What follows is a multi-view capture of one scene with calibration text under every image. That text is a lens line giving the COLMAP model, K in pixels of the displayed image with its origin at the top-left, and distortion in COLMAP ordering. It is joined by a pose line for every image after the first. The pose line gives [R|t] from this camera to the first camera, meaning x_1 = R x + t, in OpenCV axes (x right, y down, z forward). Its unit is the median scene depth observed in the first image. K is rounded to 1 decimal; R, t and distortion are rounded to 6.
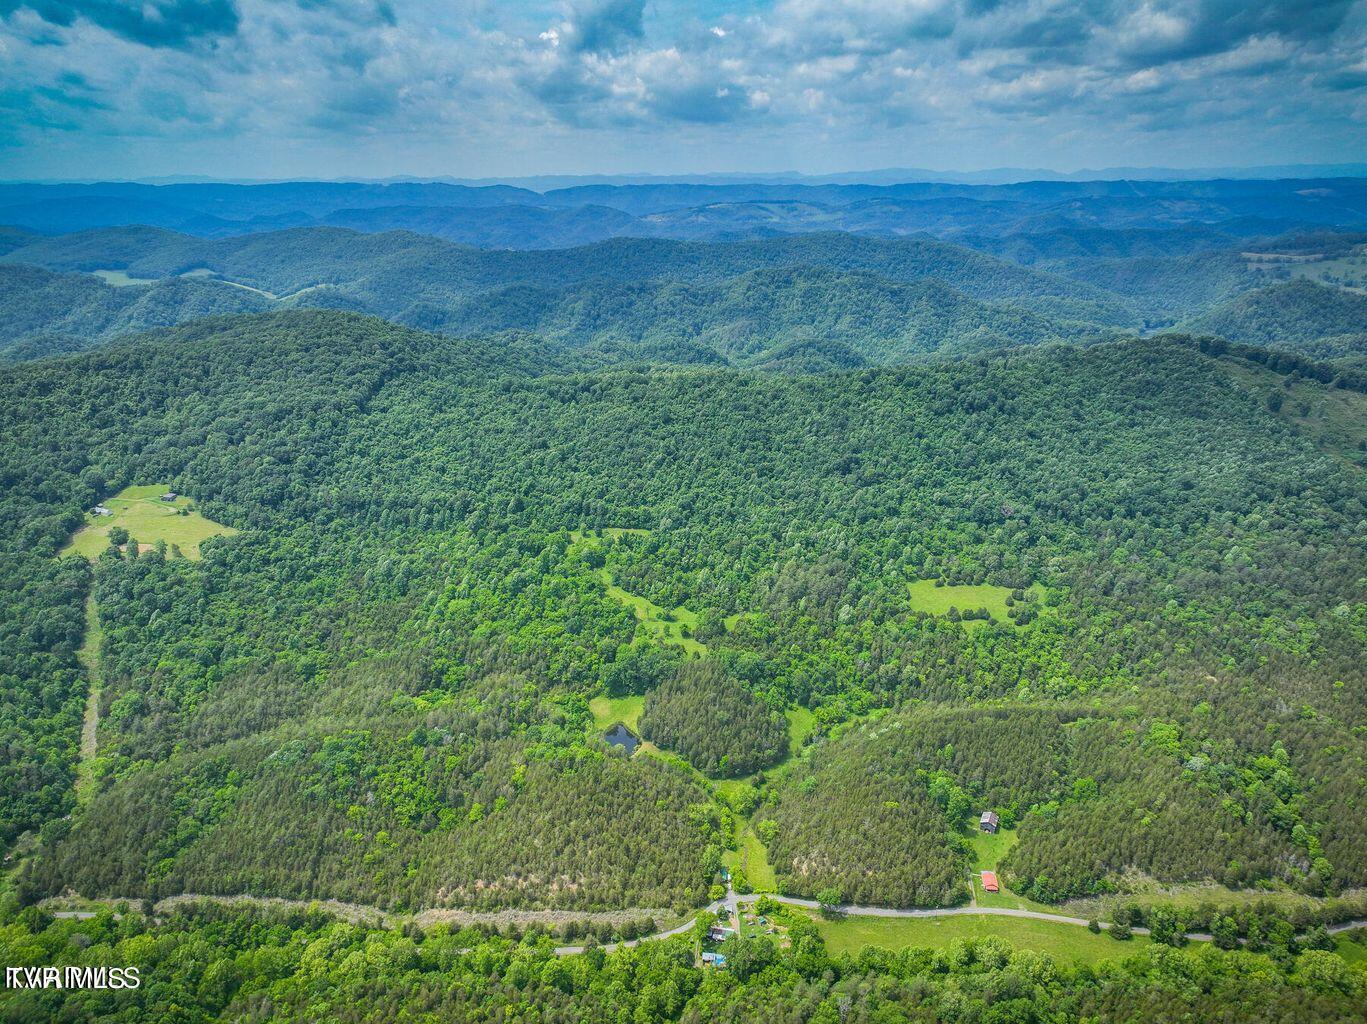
lens RADIAL K [[961.0, 0, 683.8], [0, 961.0, 507.2], [0, 0, 1]] dist [-0.001899, 0.018511]
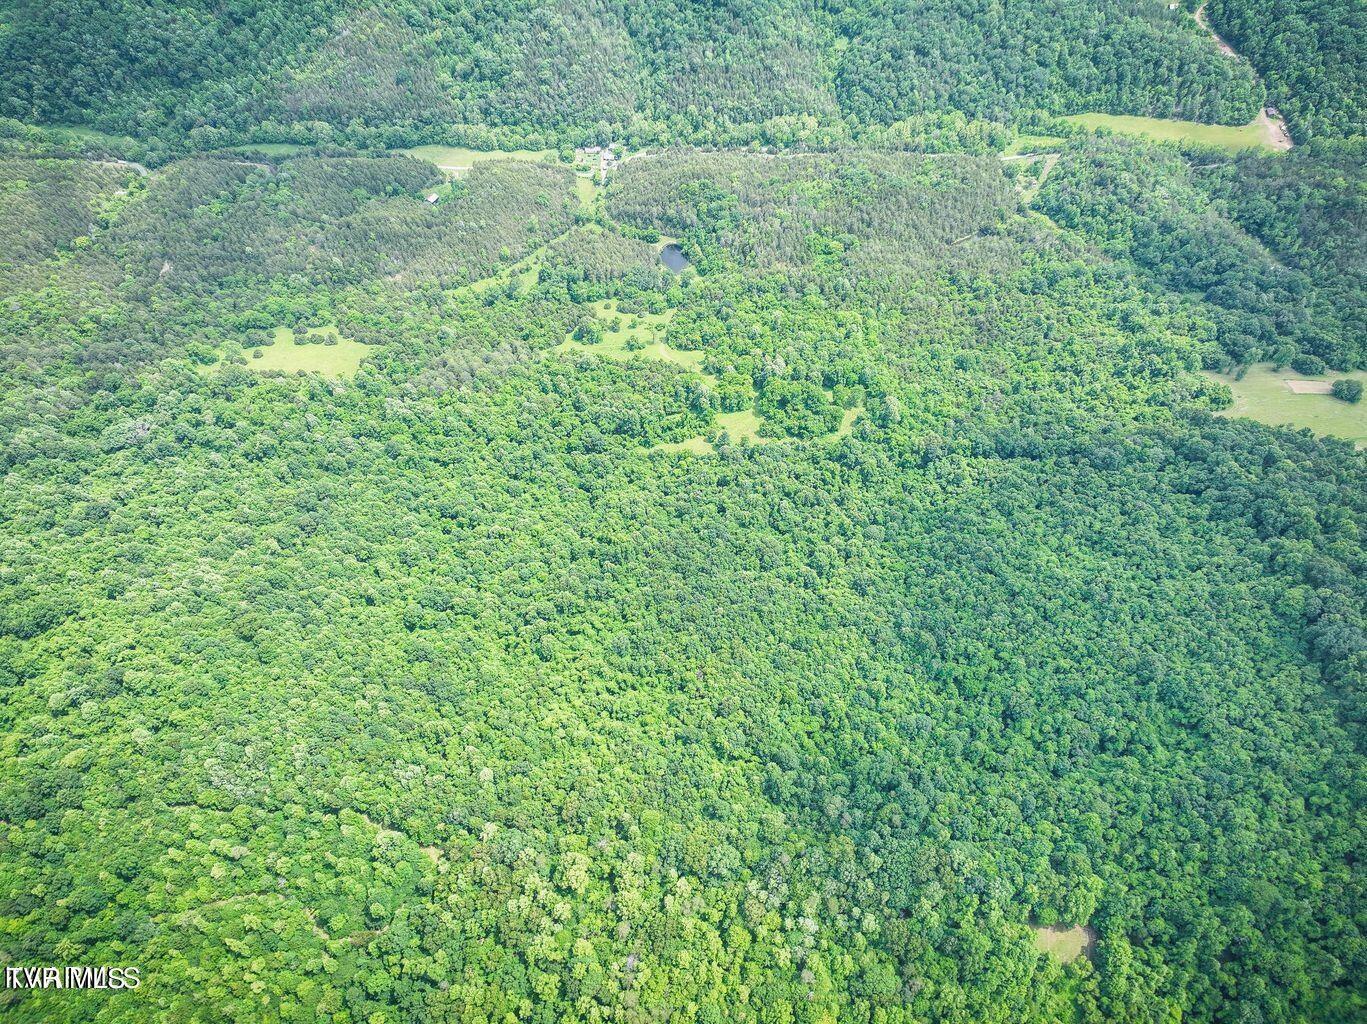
lens RADIAL K [[961.0, 0, 683.8], [0, 961.0, 507.2], [0, 0, 1]] dist [-0.001899, 0.018511]
pose [[-0.999943, 0.008676, 0.006178, -0.068748], [0.008648, 0.322863, 0.946406, -0.701670], [0.006216, 0.946406, -0.322919, 1.404500]]
